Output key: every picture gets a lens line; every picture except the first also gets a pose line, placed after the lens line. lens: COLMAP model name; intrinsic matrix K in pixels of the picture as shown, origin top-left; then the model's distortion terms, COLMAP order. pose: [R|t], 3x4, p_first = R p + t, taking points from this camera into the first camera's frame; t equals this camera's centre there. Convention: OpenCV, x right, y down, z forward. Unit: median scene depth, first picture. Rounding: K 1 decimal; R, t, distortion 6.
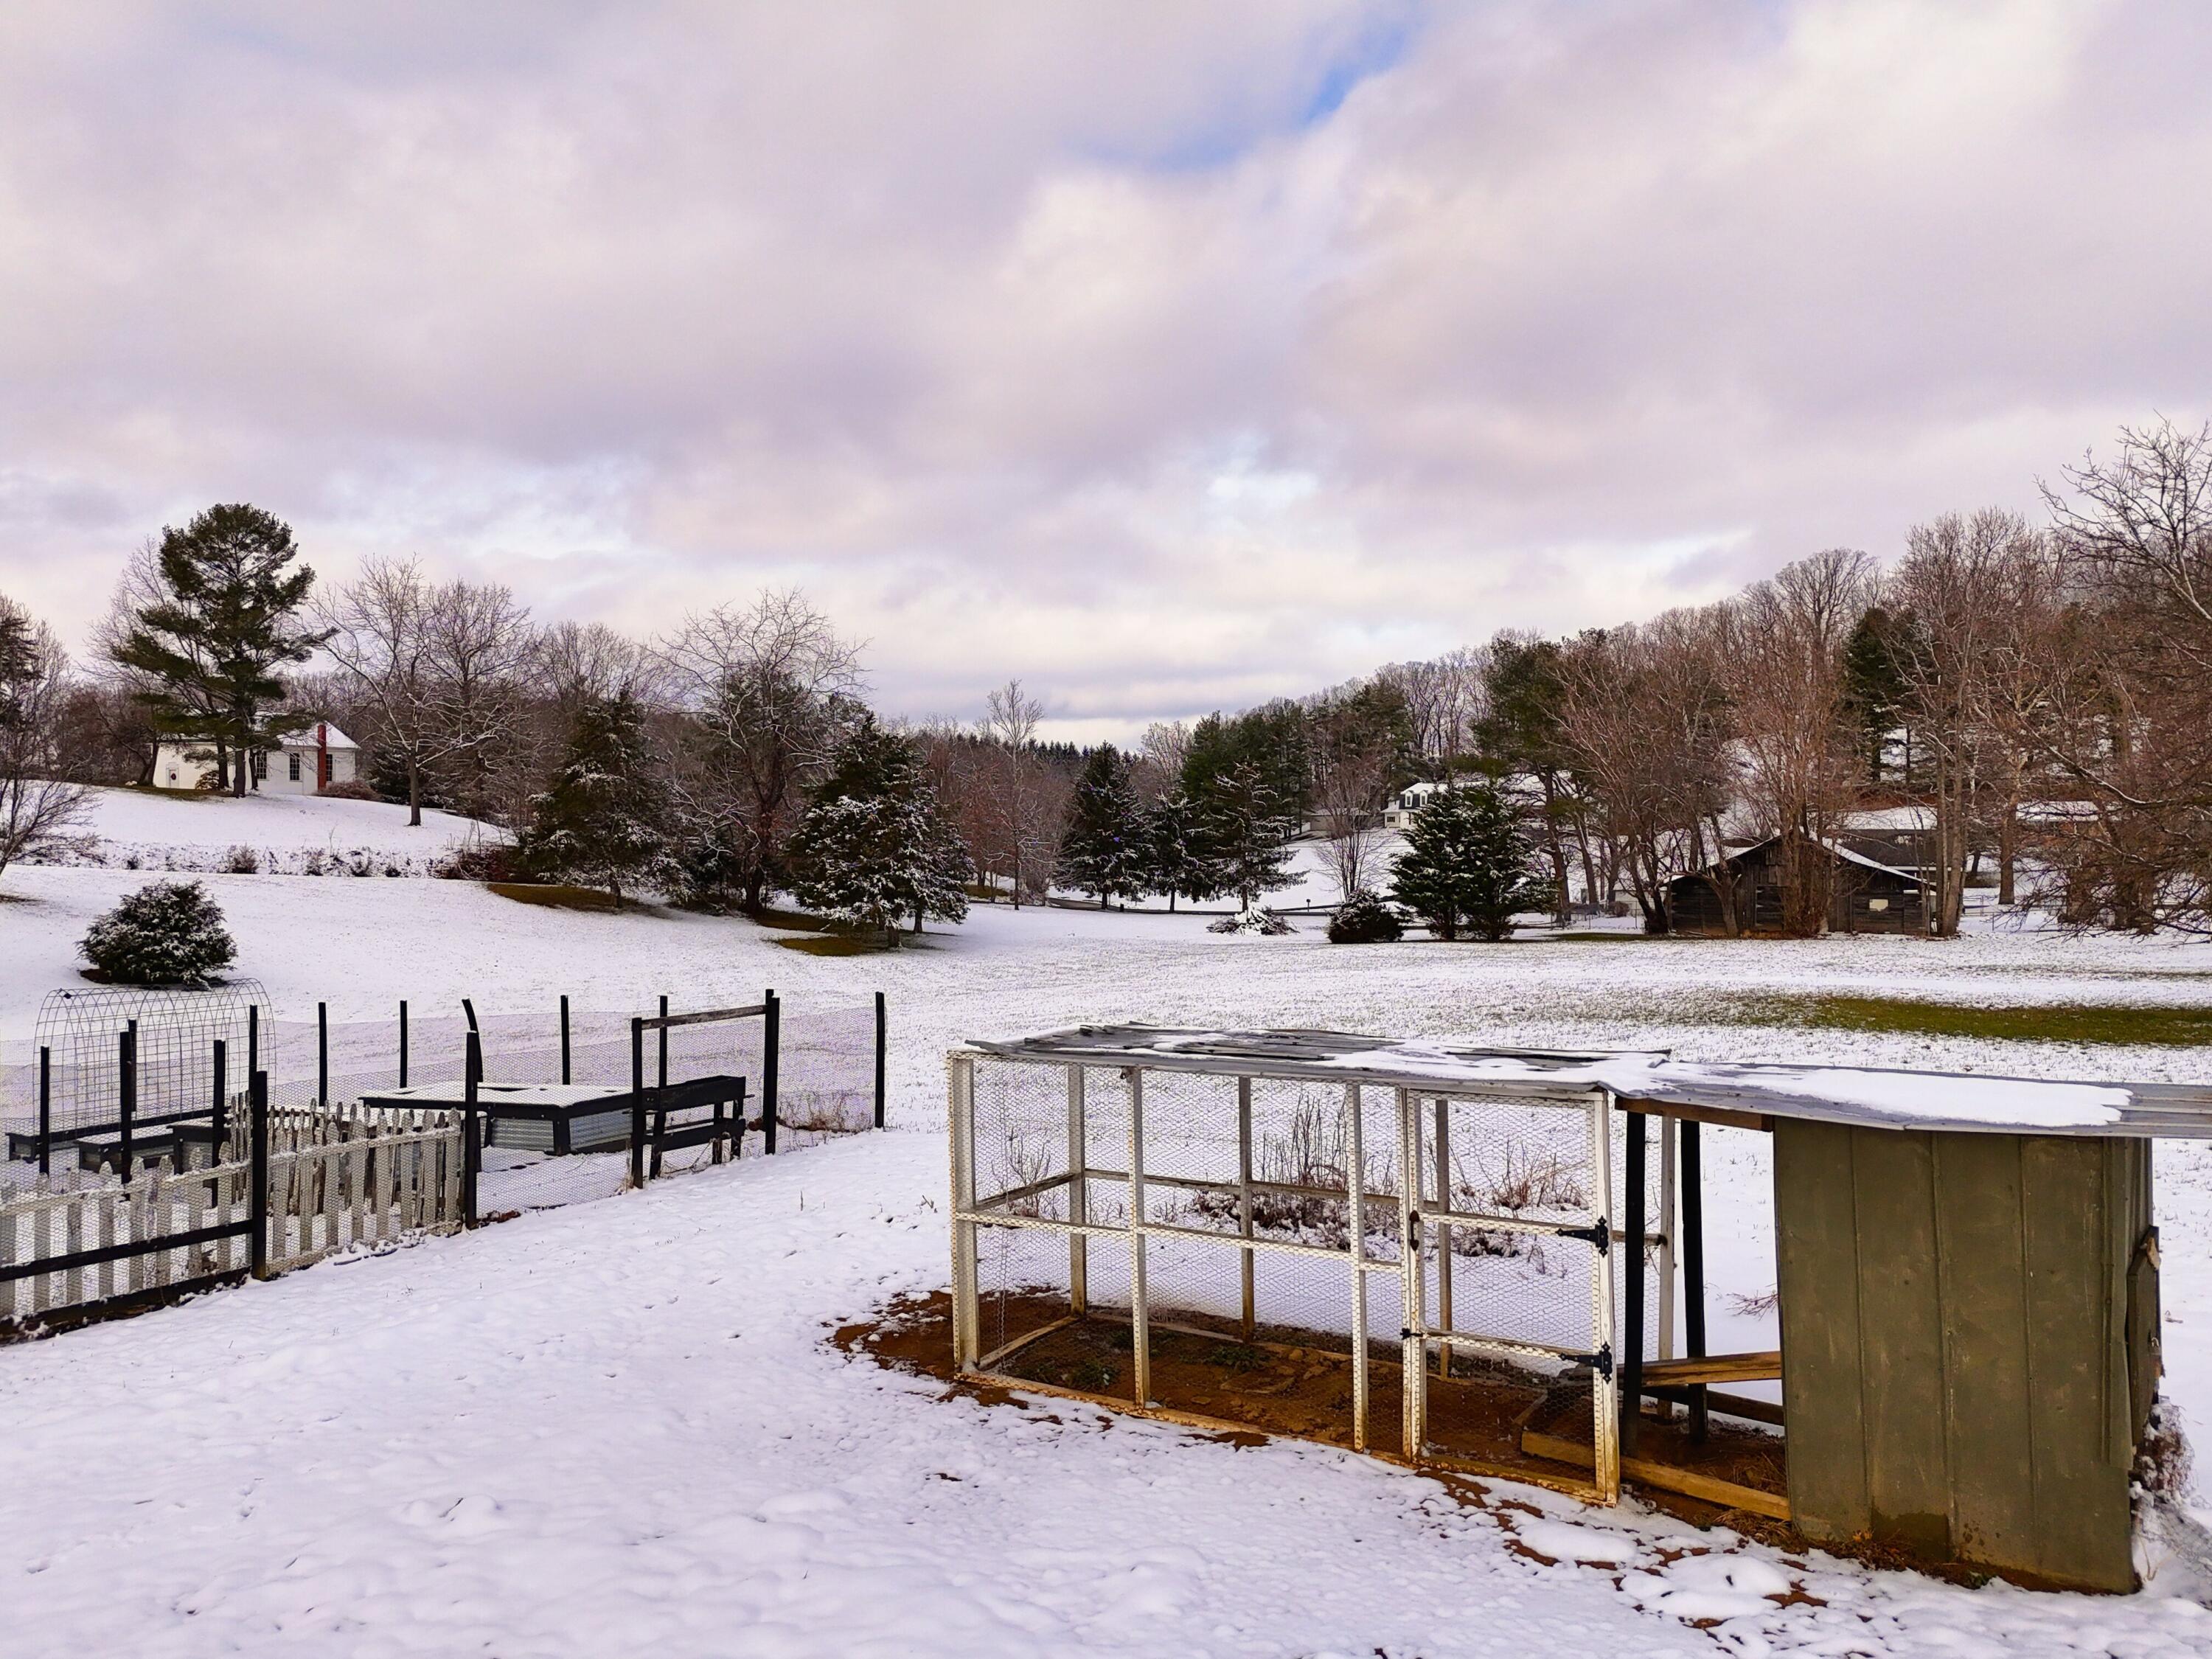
lens RADIAL K [[1634.1, 0, 1131.3], [0, 1634.1, 829.2], [0, 0, 1]] dist [0.083075, -0.070110]
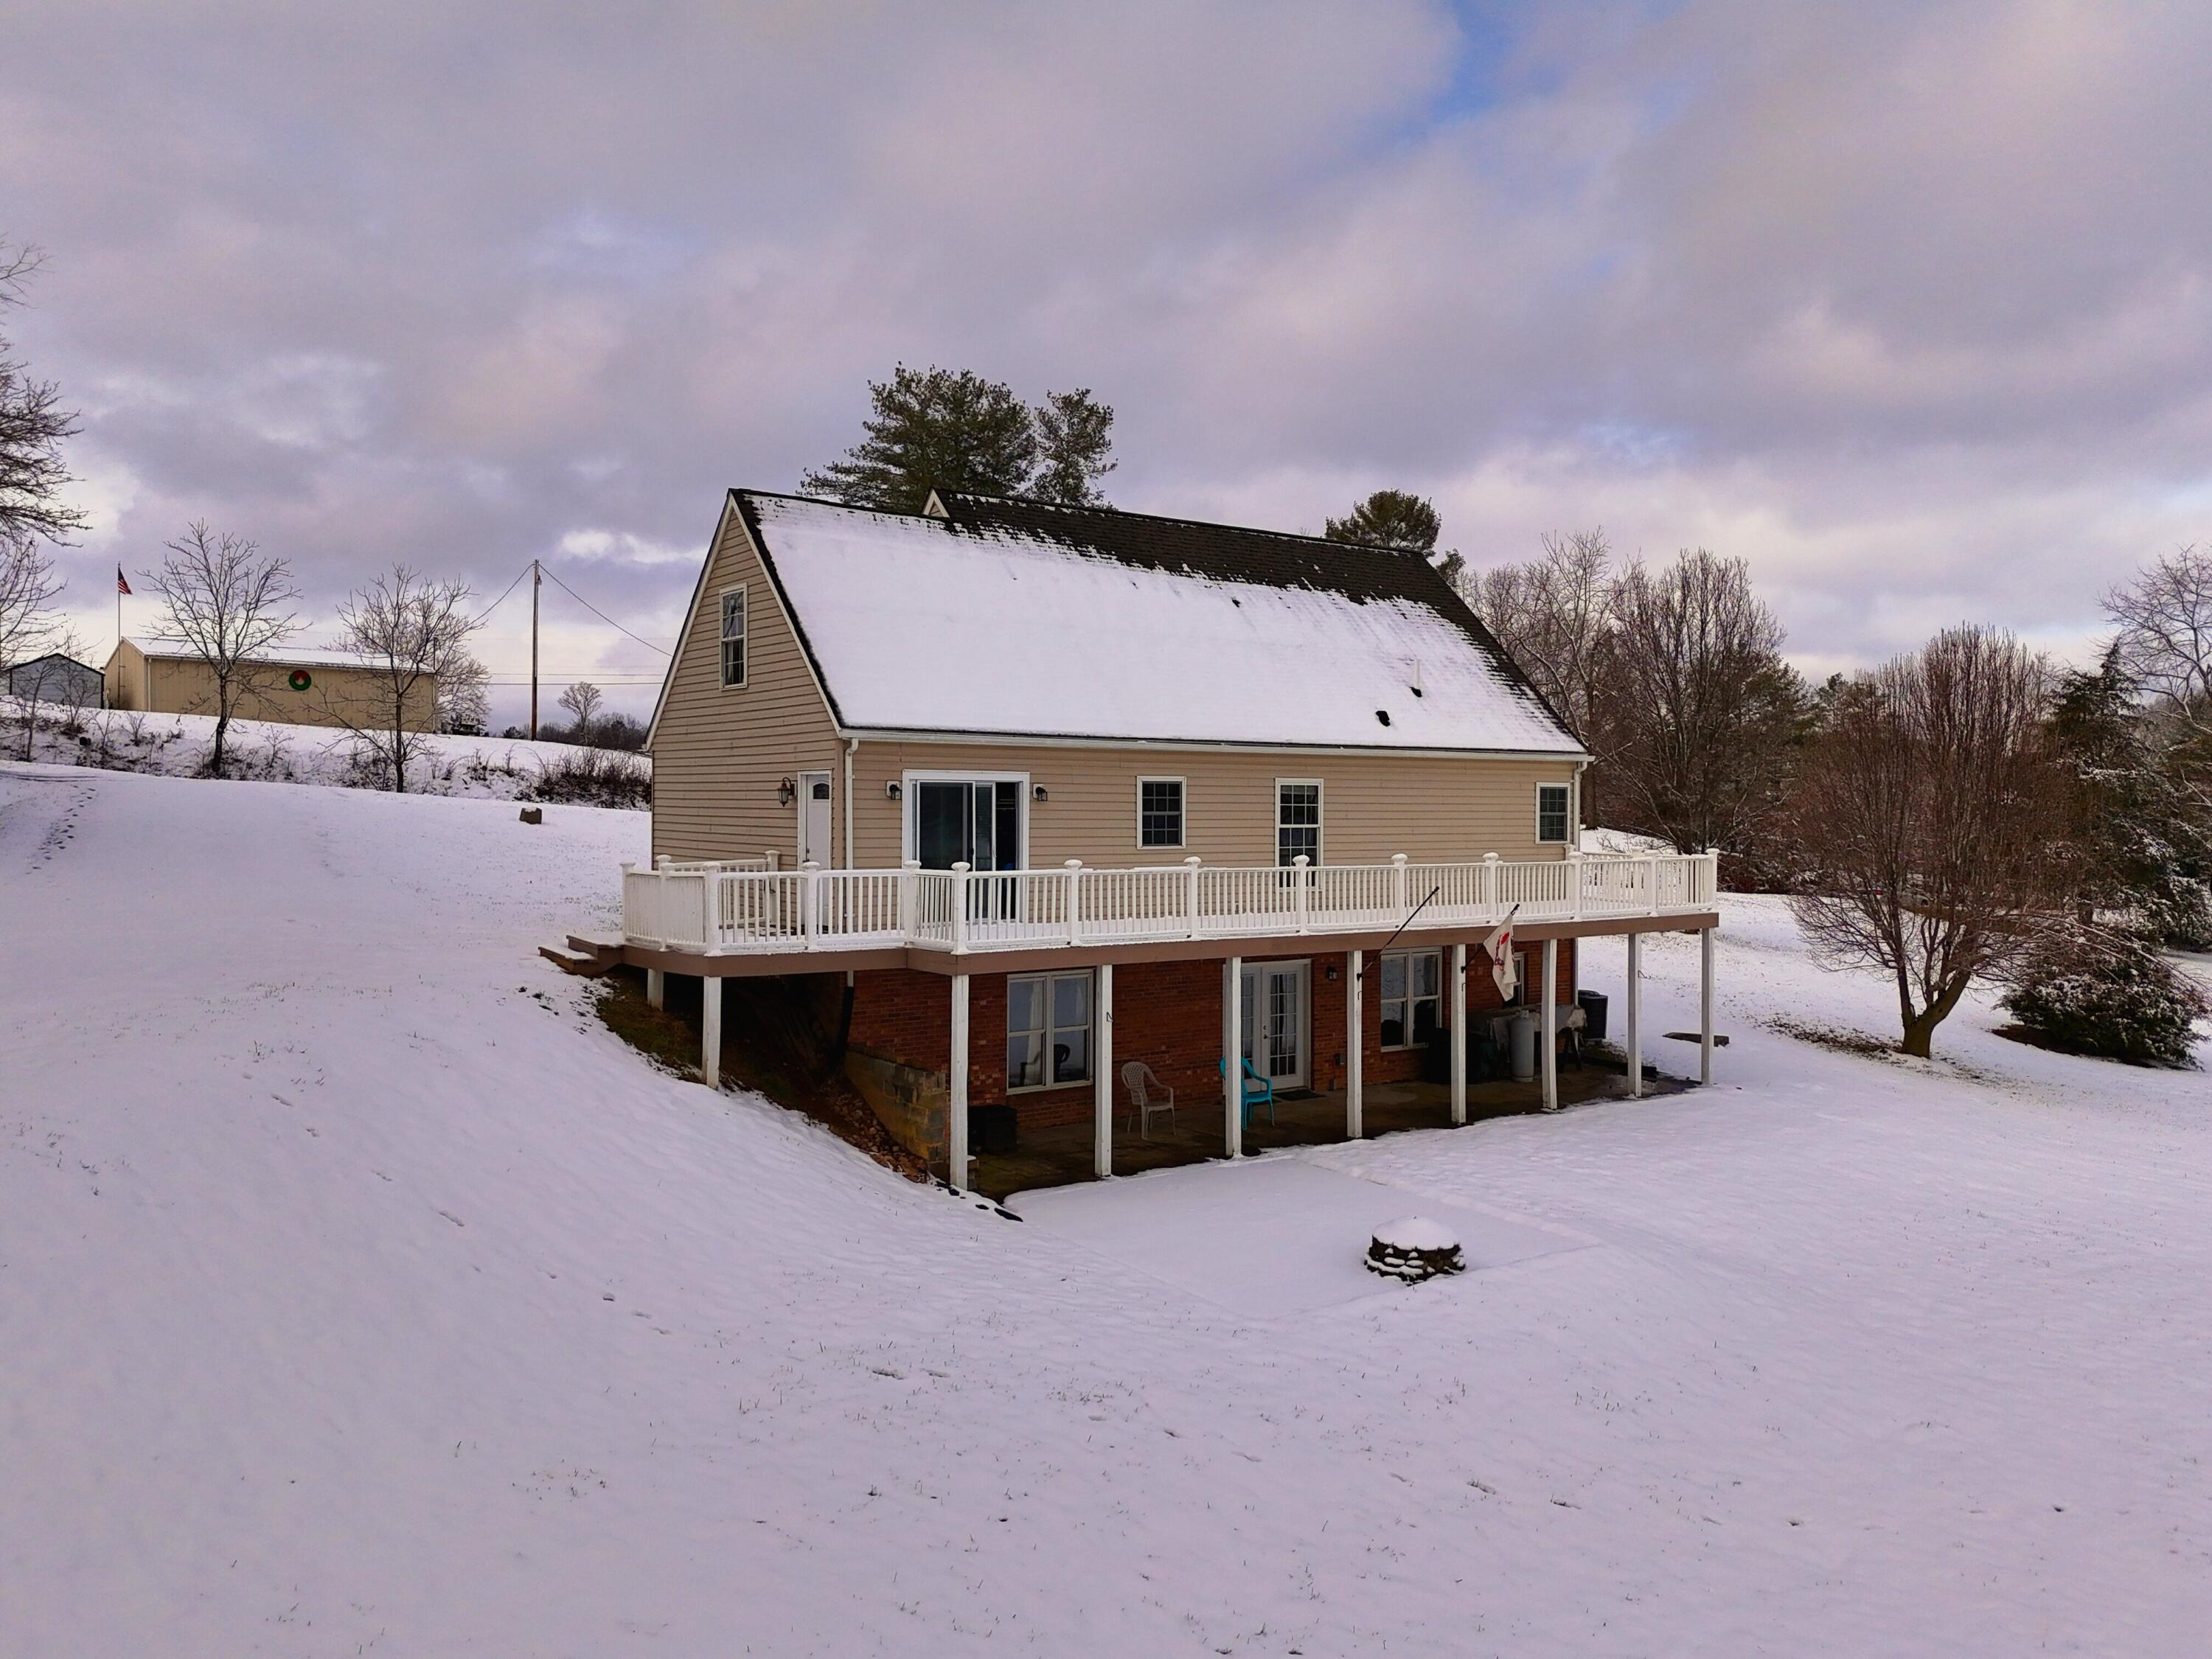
lens RADIAL K [[1633.6, 0, 1106.0], [0, 1633.6, 829.5], [0, 0, 1]] dist [0.071663, -0.068331]
pose [[0.928586, 0.004399, -0.371092, -0.421795], [-0.003753, 0.999990, 0.002462, -0.004528], [0.371099, -0.000894, 0.928593, 0.088121]]
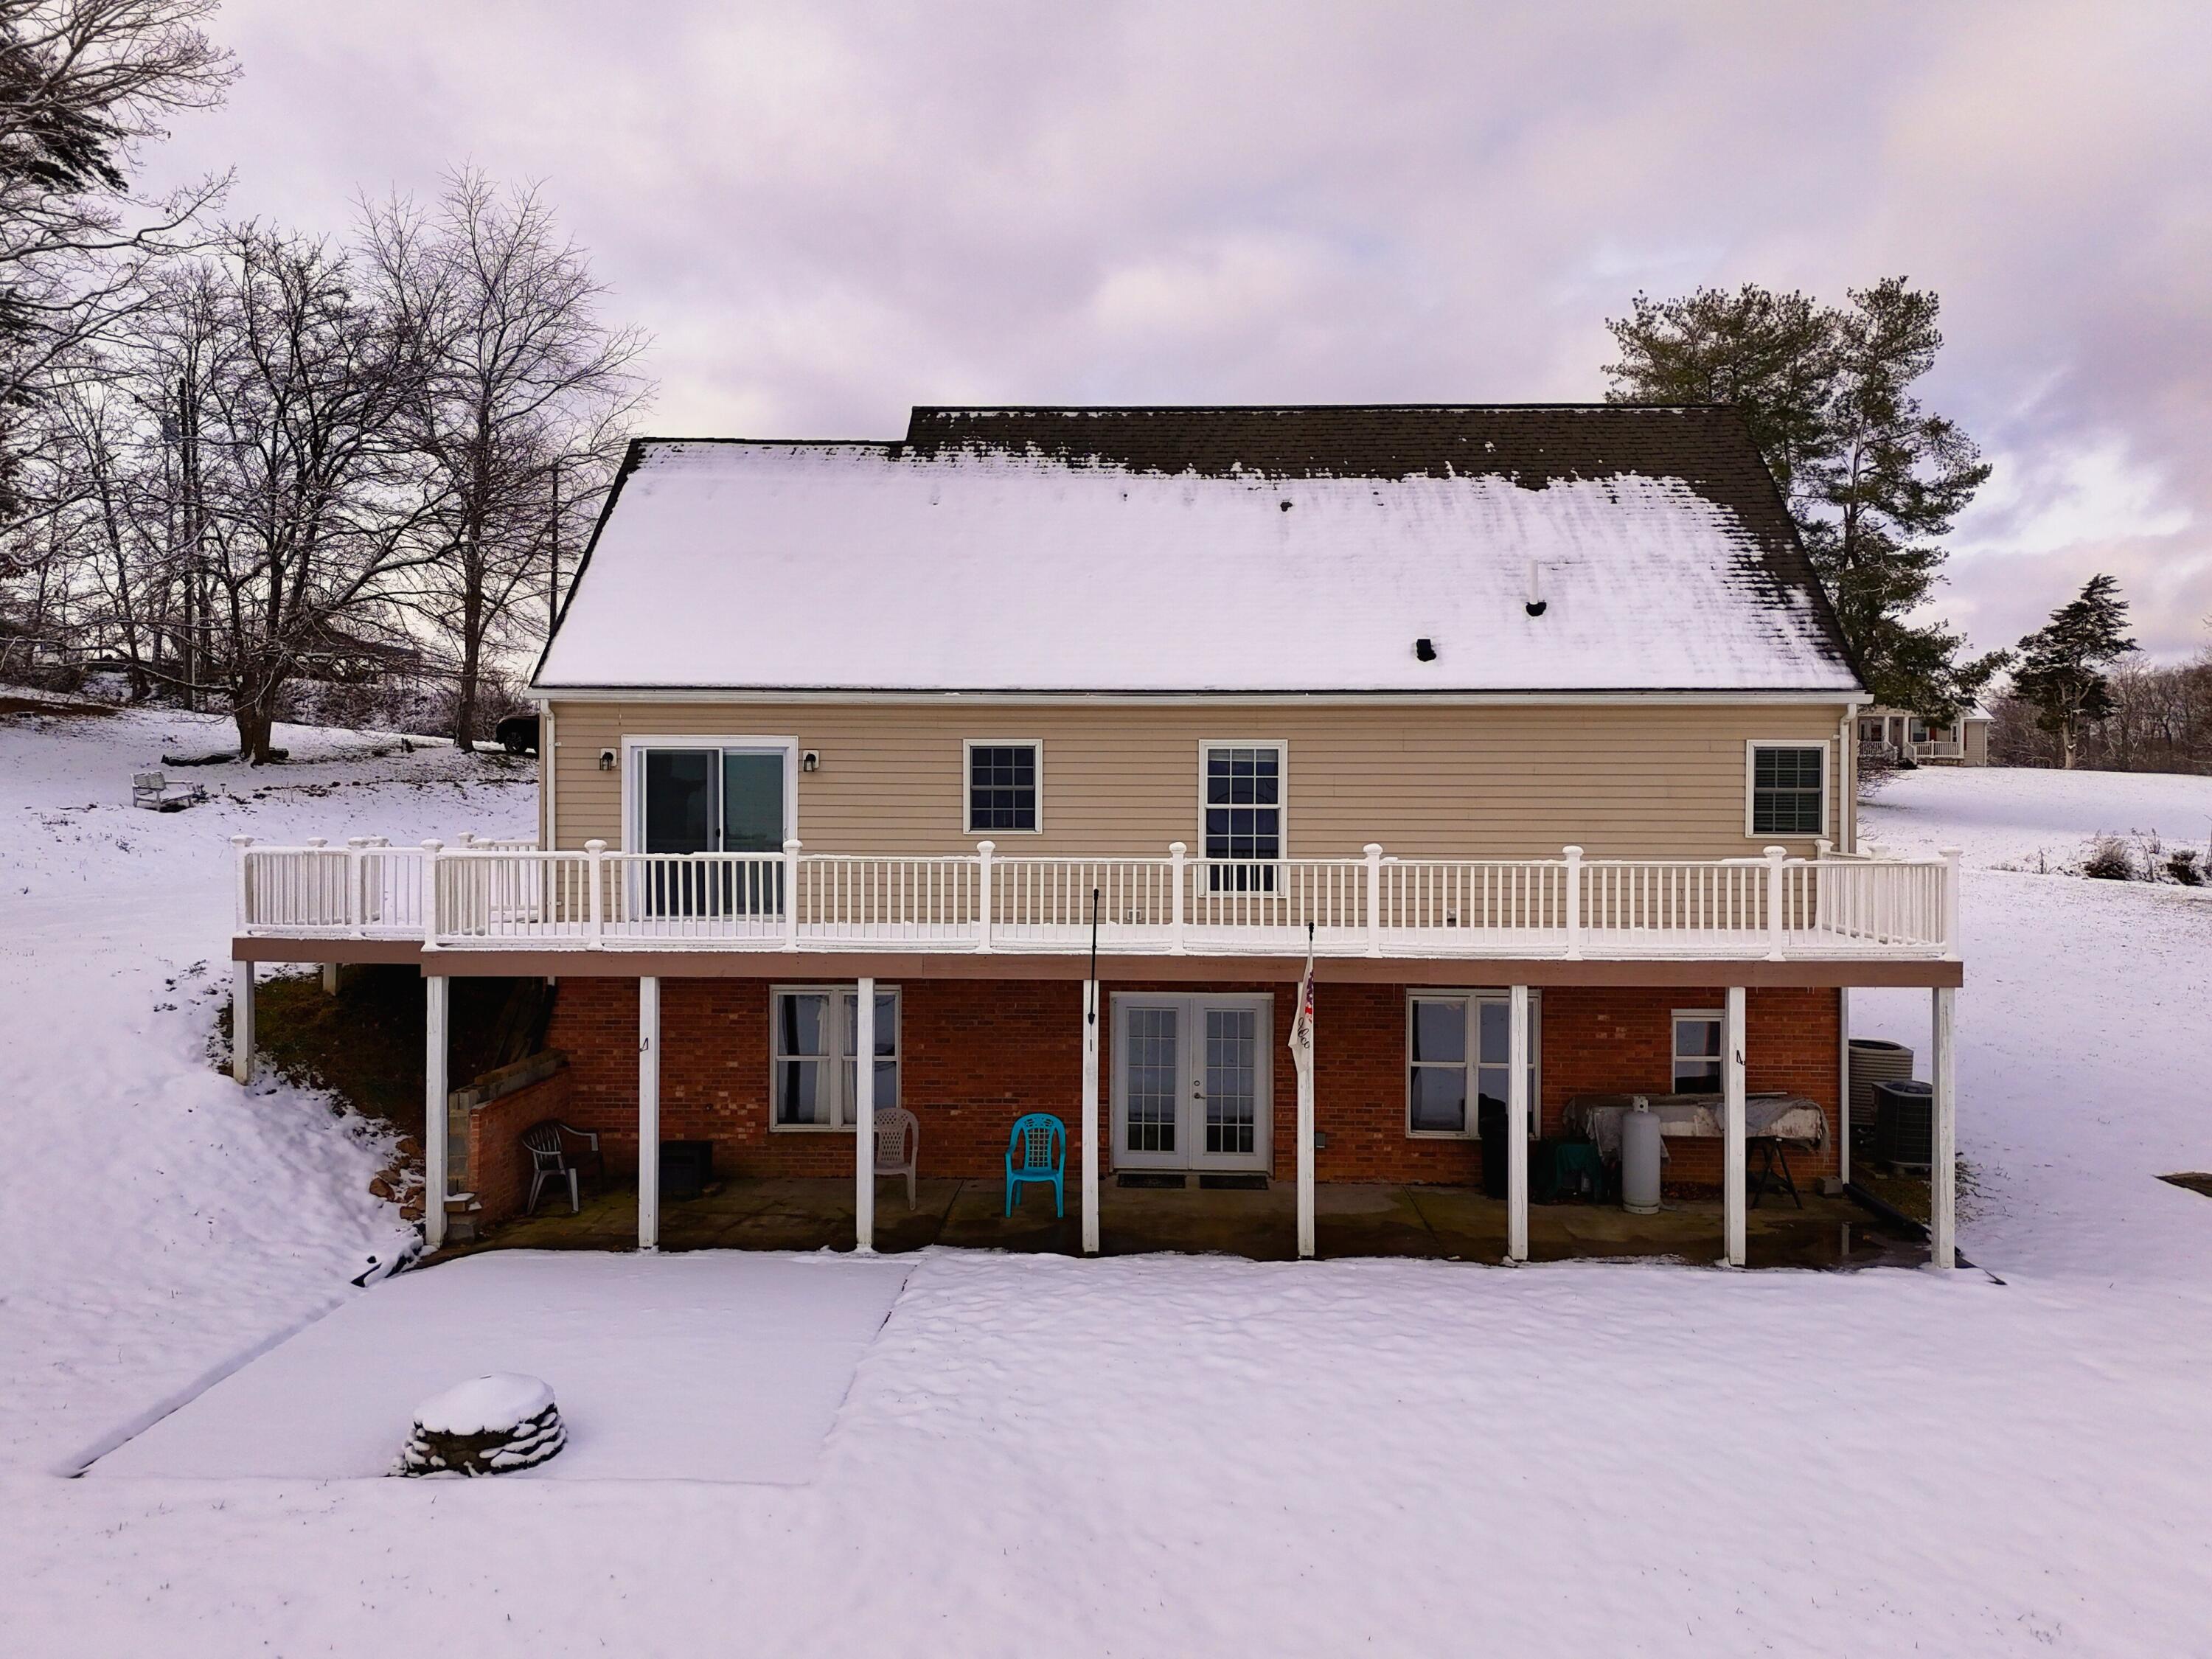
lens RADIAL K [[1633.6, 0, 1106.0], [0, 1633.6, 829.5], [0, 0, 1]] dist [0.071663, -0.068331]
pose [[0.519818, 0.009039, -0.854230, -0.332418], [-0.010766, 0.999934, 0.004030, -0.002315], [0.854209, 0.007102, 0.519880, 0.242428]]
